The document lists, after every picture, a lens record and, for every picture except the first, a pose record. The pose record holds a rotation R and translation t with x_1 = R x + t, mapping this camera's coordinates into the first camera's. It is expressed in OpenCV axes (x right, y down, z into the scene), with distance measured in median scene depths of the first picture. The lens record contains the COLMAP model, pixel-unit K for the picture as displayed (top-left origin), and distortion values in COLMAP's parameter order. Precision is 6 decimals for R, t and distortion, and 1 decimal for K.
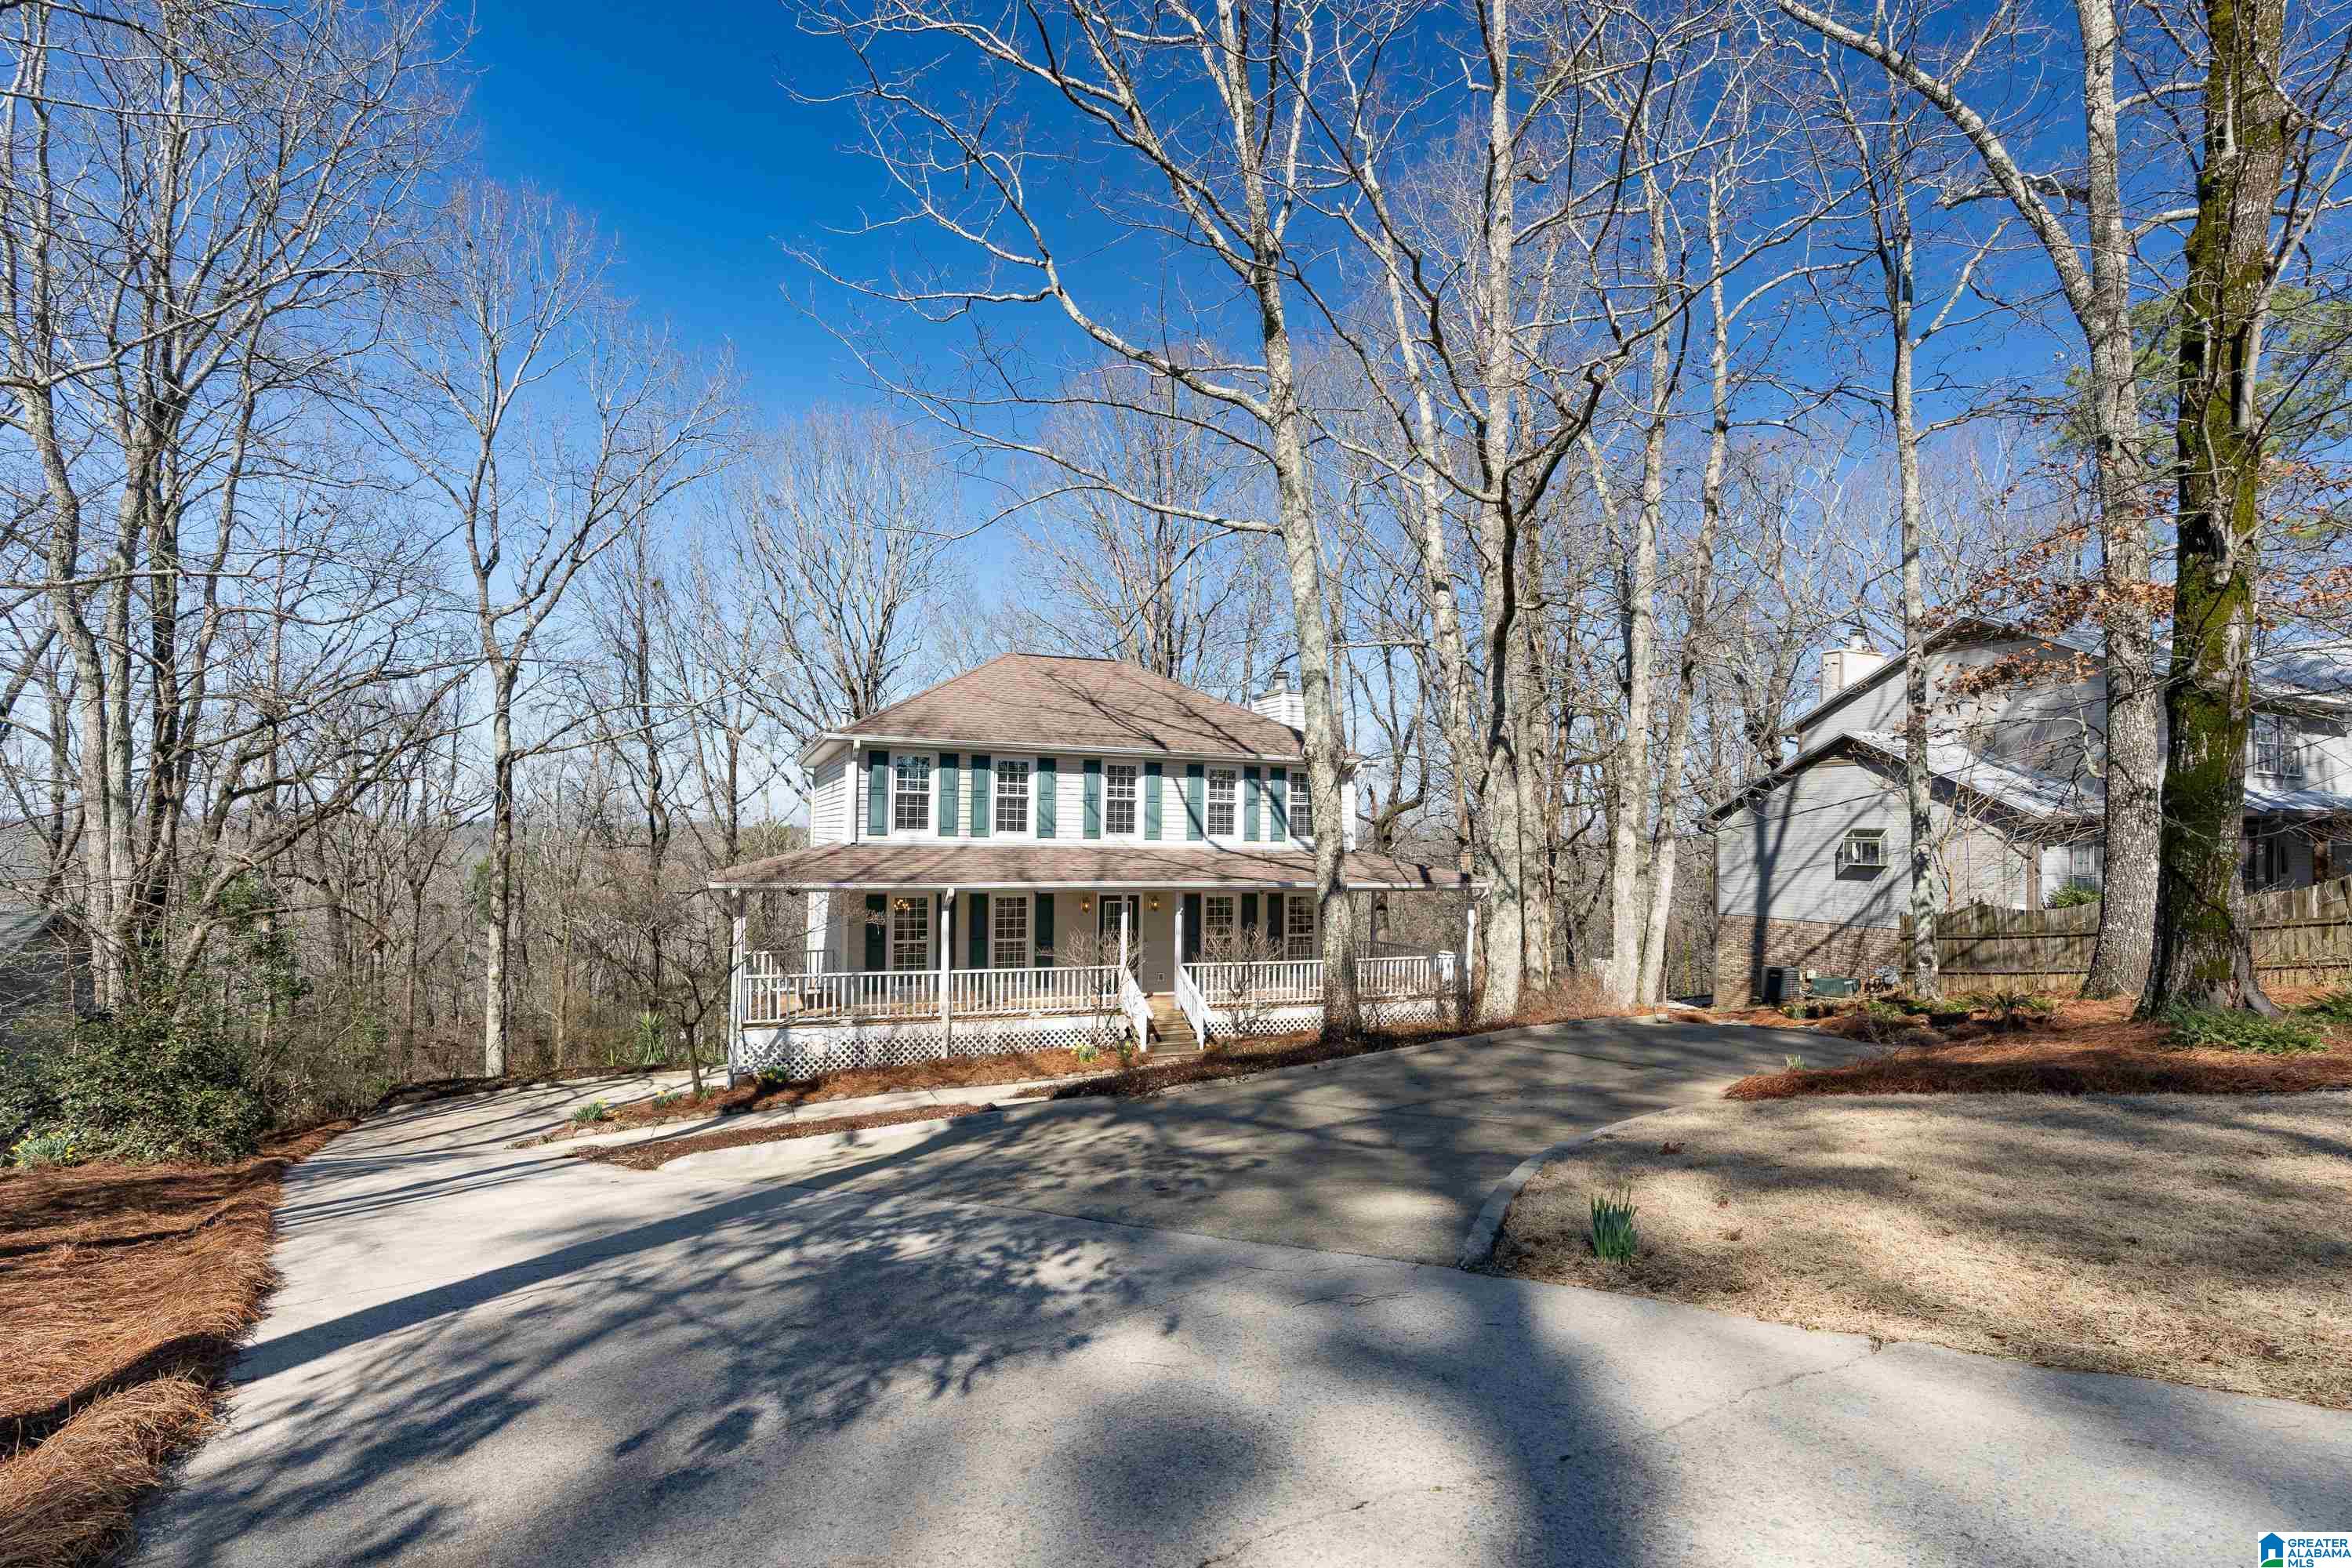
lens RADIAL K [[1071.4, 0, 1139.0], [0, 1071.4, 846.9], [0, 0, 1]] dist [0.005554, 0.000247]
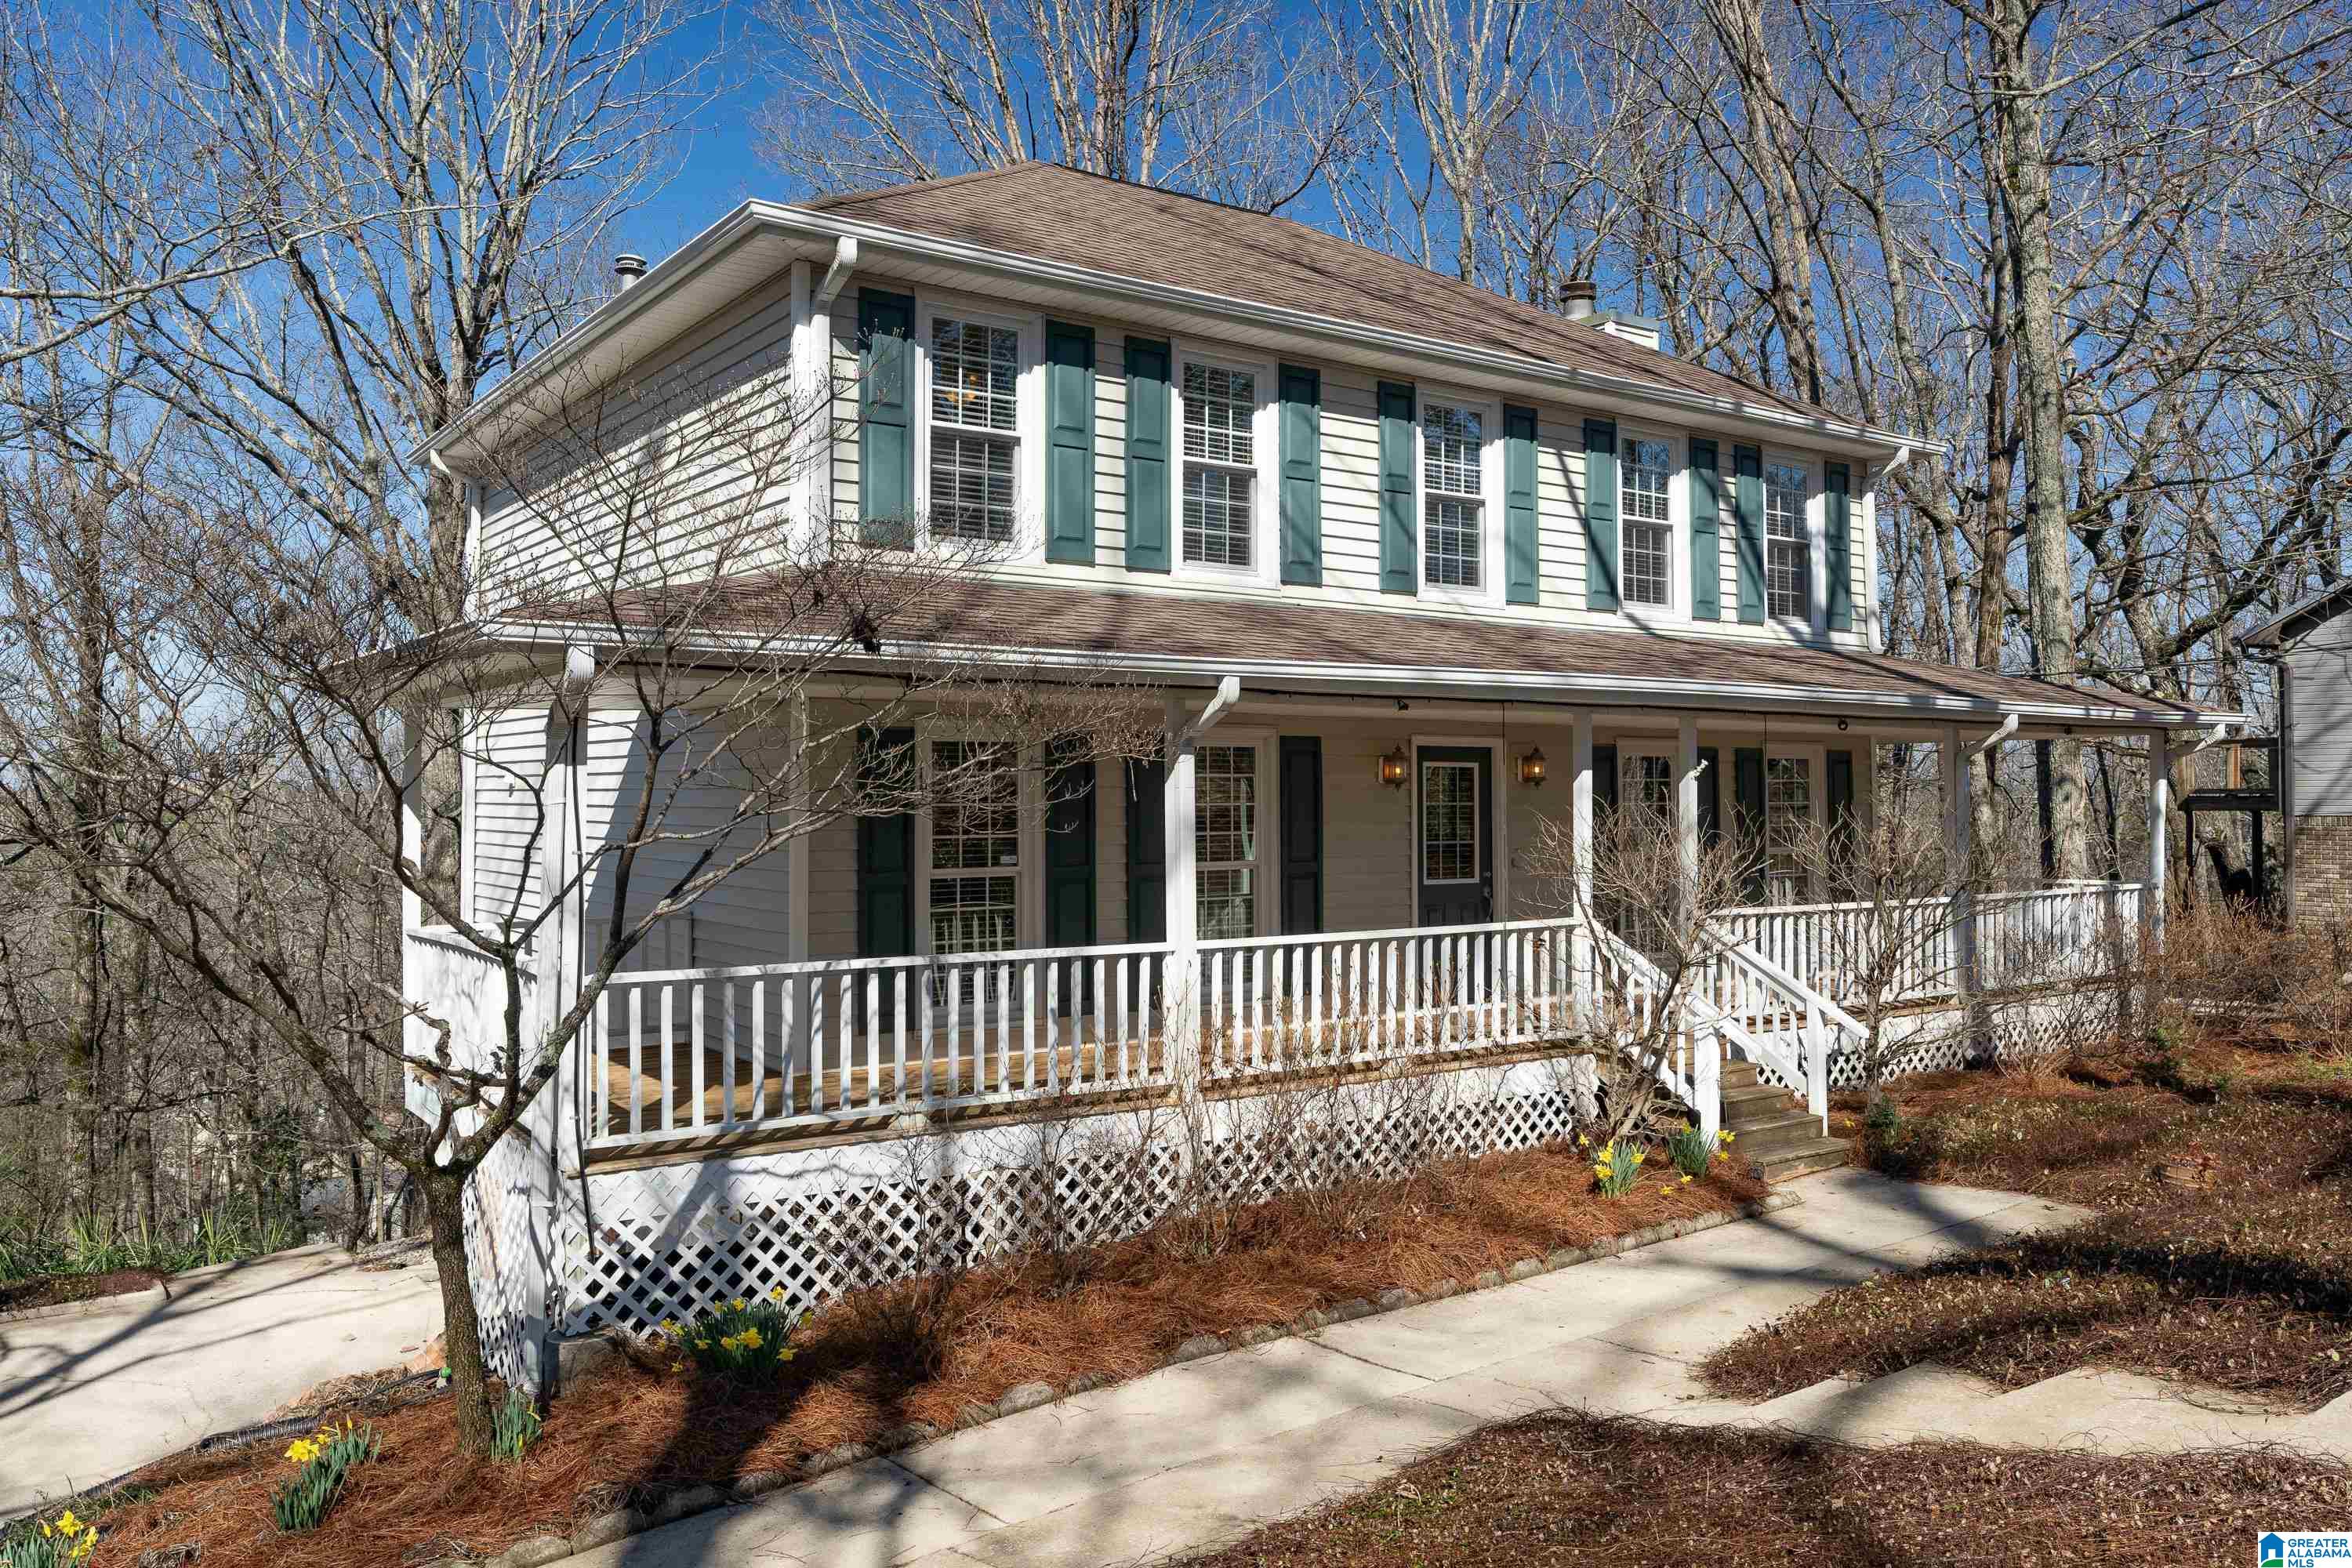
lens RADIAL K [[1735.8, 0, 1177.3], [0, 1735.8, 782.0], [0, 0, 1]] dist [0.025243, 0.001323]
pose [[0.969414, -0.014673, 0.244993, -0.273499], [0.017958, 0.999776, -0.011179, 0.064601], [-0.244774, 0.015237, 0.969460, 0.436765]]
